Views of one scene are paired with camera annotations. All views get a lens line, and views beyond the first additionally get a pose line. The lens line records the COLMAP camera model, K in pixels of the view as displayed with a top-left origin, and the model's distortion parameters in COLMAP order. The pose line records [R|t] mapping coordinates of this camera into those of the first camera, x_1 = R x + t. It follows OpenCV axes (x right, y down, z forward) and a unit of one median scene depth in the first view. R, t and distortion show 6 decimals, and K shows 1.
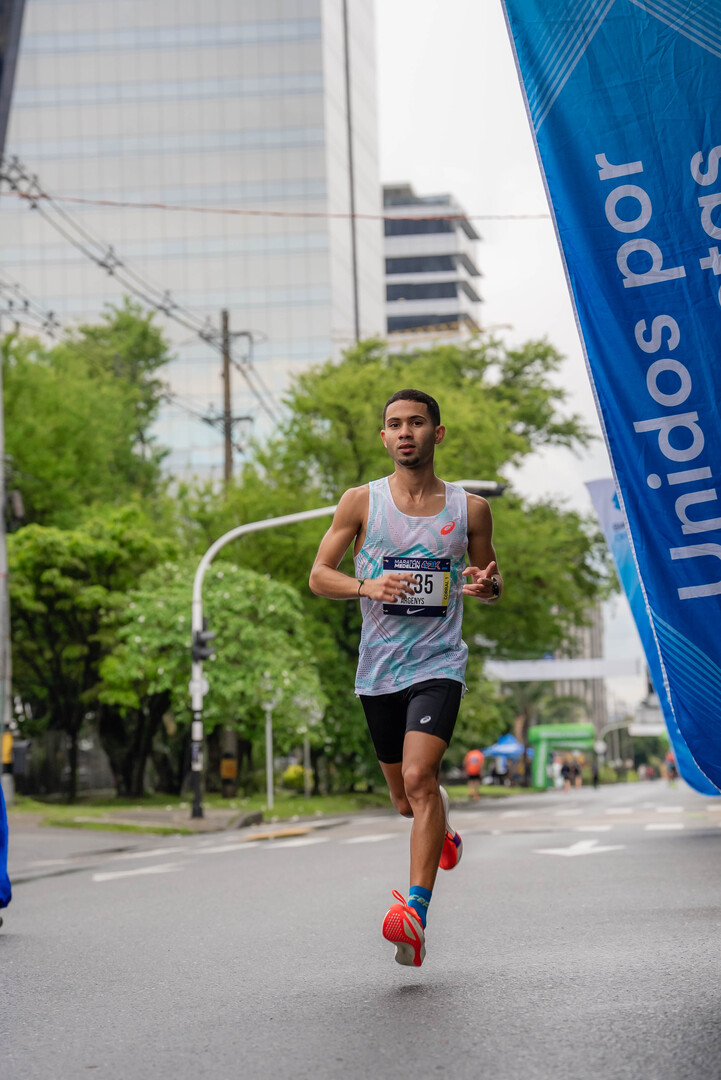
lens RADIAL K [[3227.6, 0, 365.1], [0, 3227.6, 539.7], [0, 0, 1]] dist [0.532595, -0.500805]
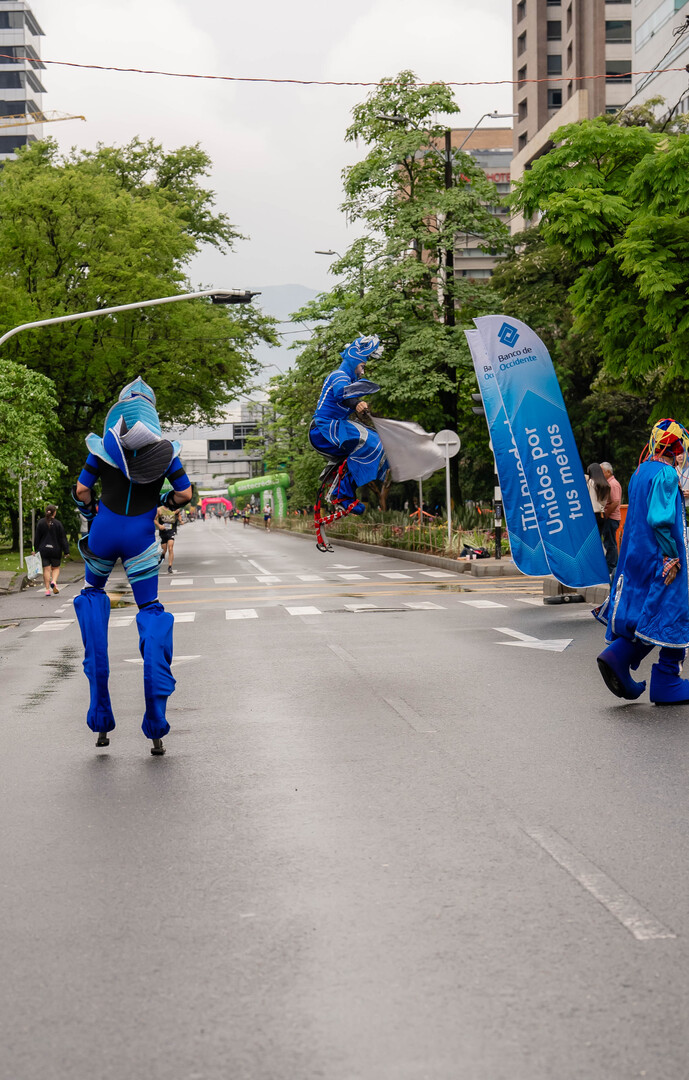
lens RADIAL K [[2828.6, 0, 279.0], [0, 2828.6, 621.5], [0, 0, 1]] dist [0.194354, 0.003658]
pose [[0.991394, 0.005701, 0.130787, -0.056467], [-0.020244, 0.993709, 0.110144, -0.008577], [-0.129337, -0.111844, 0.985273, -0.003878]]
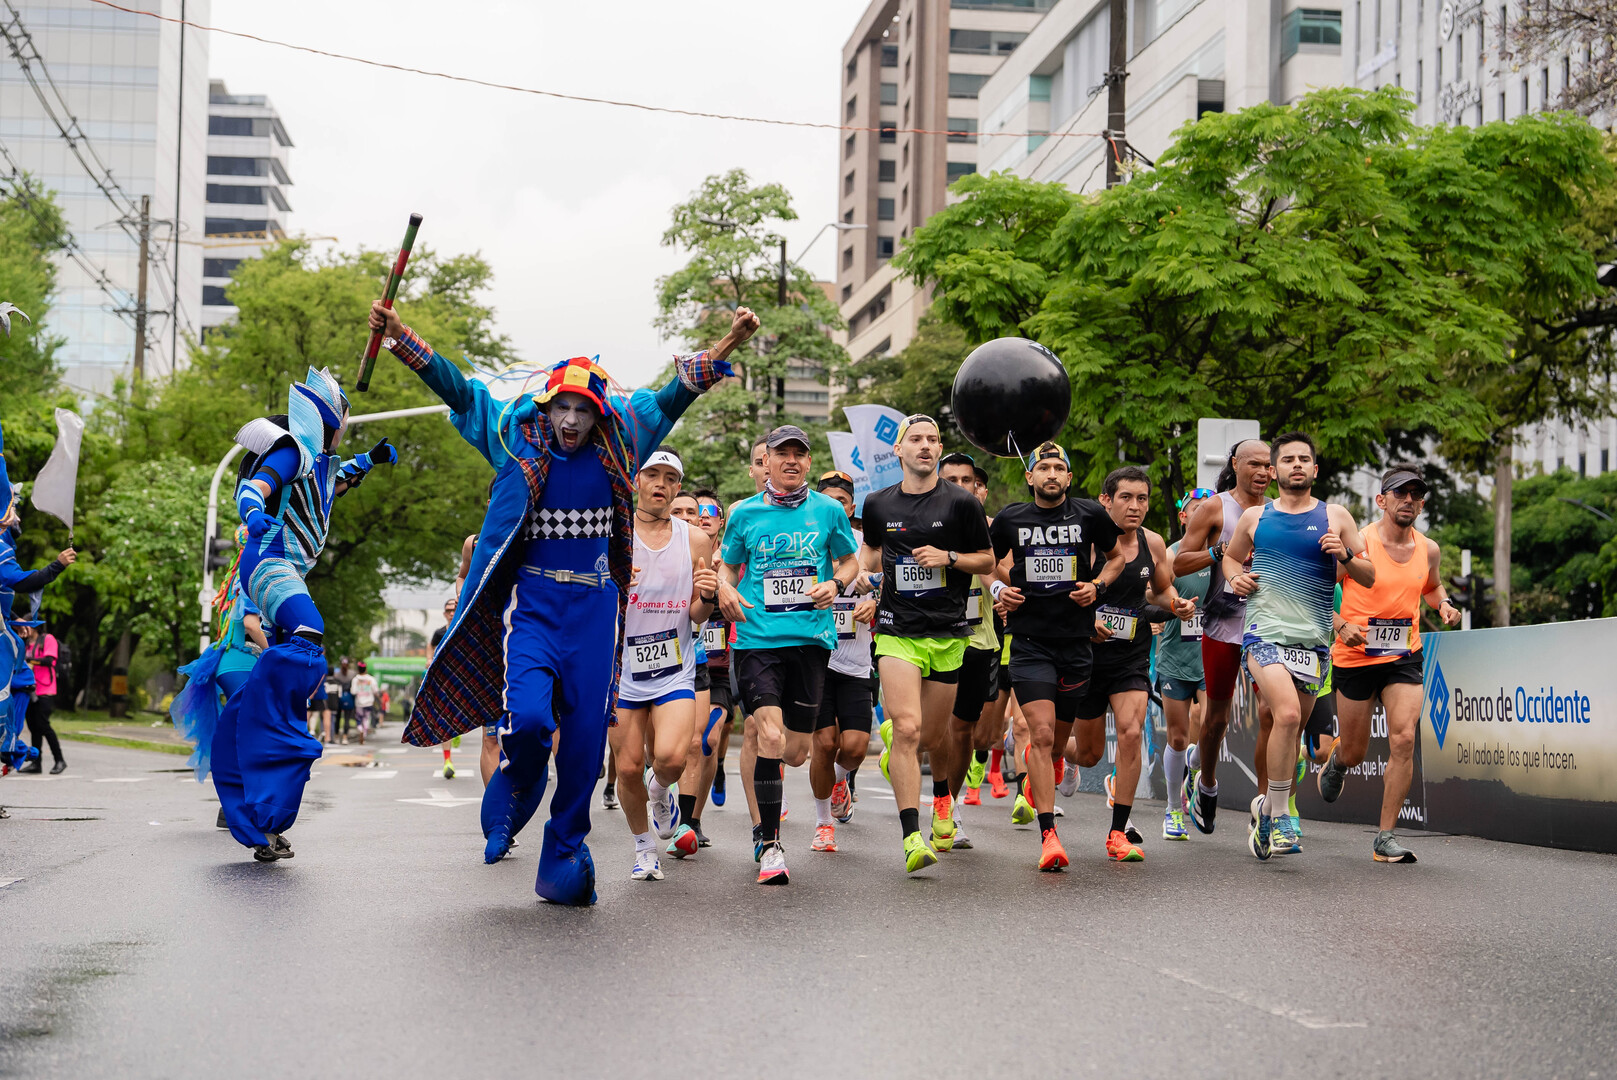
lens RADIAL K [[3322.3, 0, 802.3], [0, 3322.3, 539.4], [0, 0, 1]] dist [0.054927, -0.340361]
pose [[0.976619, 0.063794, 0.205294, -0.058725], [-0.067845, 0.997614, 0.012751, 0.003608], [-0.203991, -0.026381, 0.978617, 0.023733]]
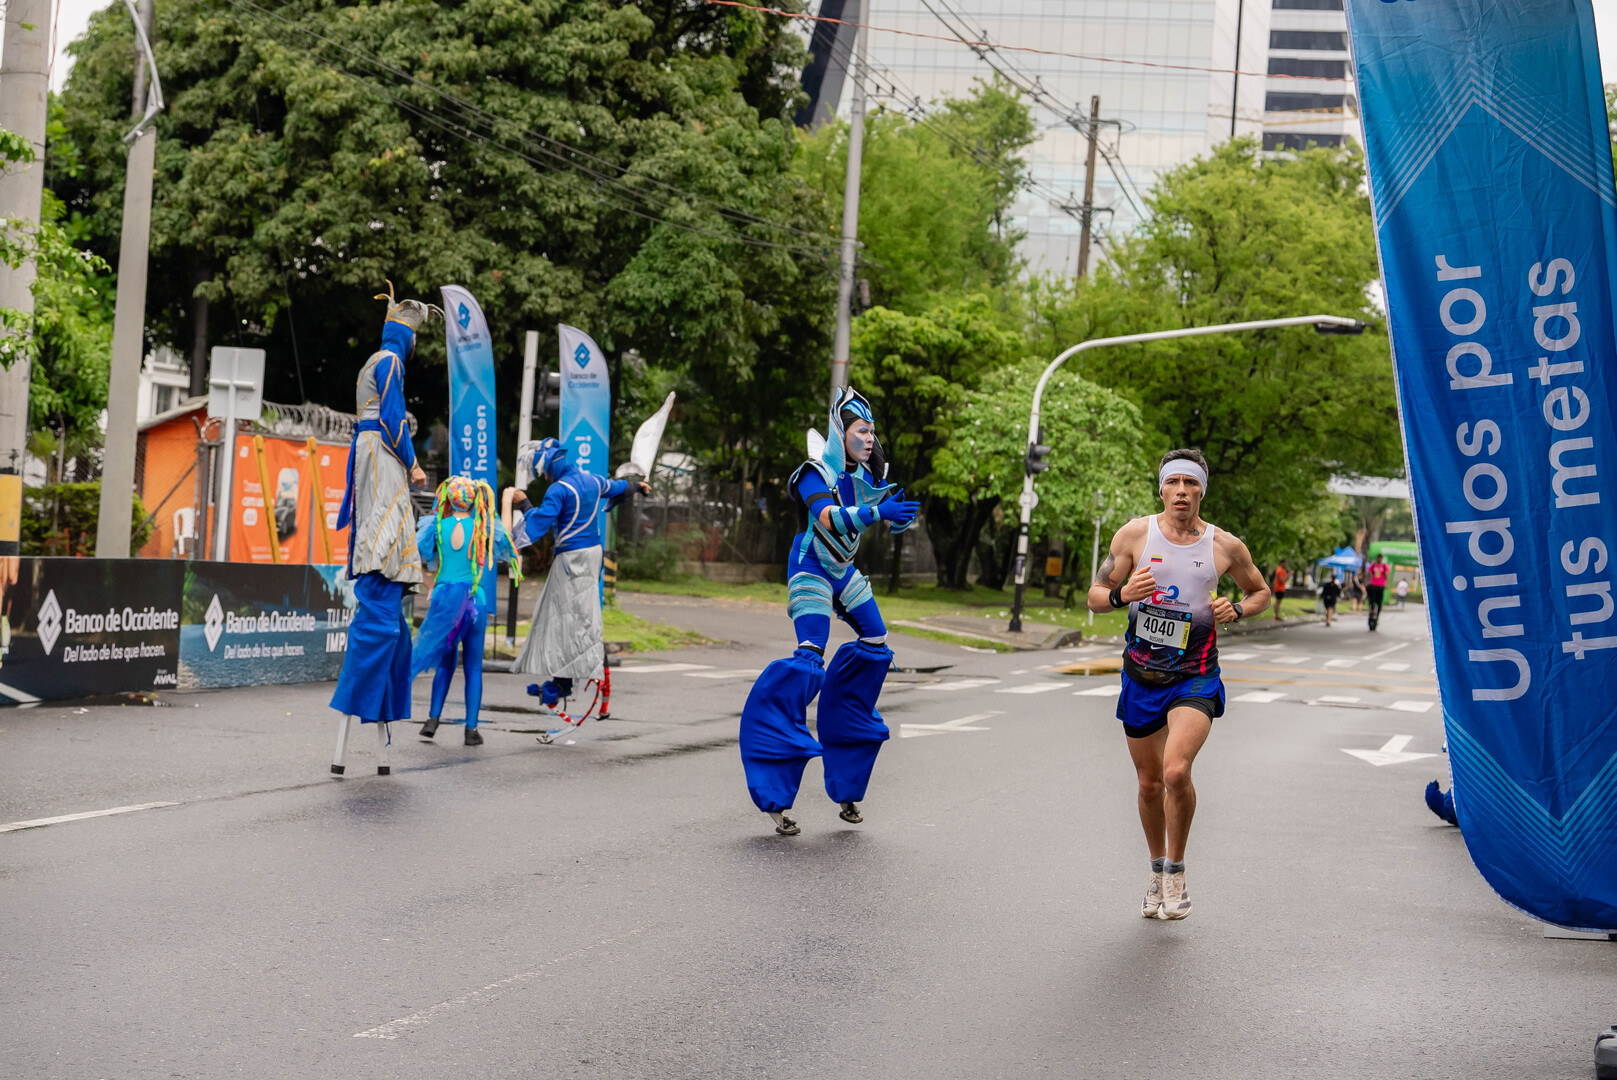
lens RADIAL K [[3329.7, 0, 801.8], [0, 3329.7, 541.2], [0, 0, 1]] dist [0.036134, -0.332837]
pose [[0.987963, 0.100082, -0.117955, 0.000798], [-0.091131, 0.992701, 0.078993, -0.011246], [0.125000, -0.067293, 0.989872, -0.007632]]
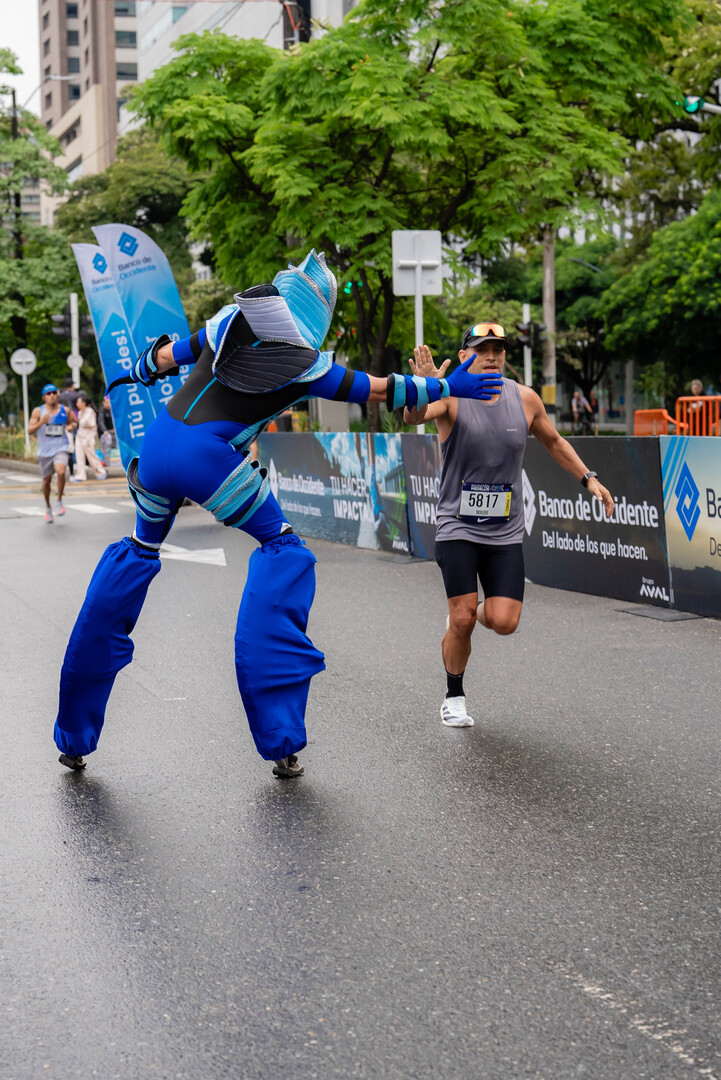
lens RADIAL K [[2210.3, 0, 348.9], [0, 2210.3, 567.1], [0, 0, 1]] dist [0.047777, -0.449419]
pose [[0.938532, -0.016875, 0.344780, -0.051960], [-0.030084, 0.991005, 0.130396, -0.001347], [-0.343879, -0.132753, 0.929582, 0.085750]]
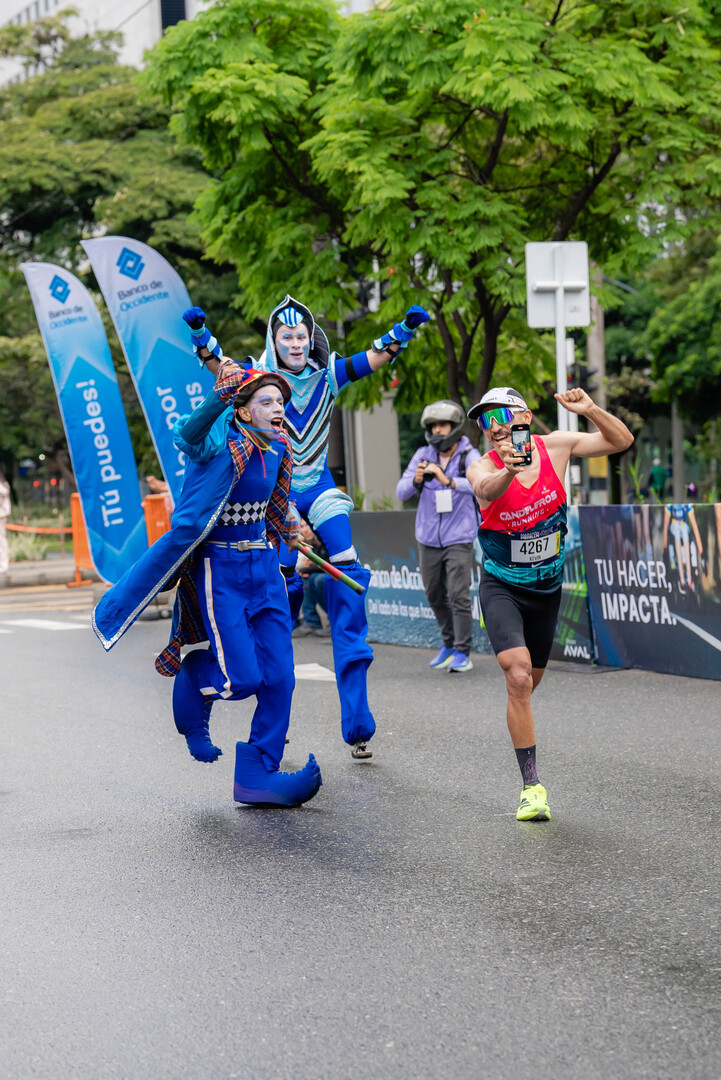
lens RADIAL K [[3206.6, 0, 376.1], [0, 3206.6, 541.1], [0, 0, 1]] dist [0.550828, 0.808796]
pose [[0.919200, -0.012691, 0.393586, -0.084969], [-0.017349, 0.997205, 0.072672, -0.000890], [-0.393408, -0.073629, 0.916411, 0.068914]]
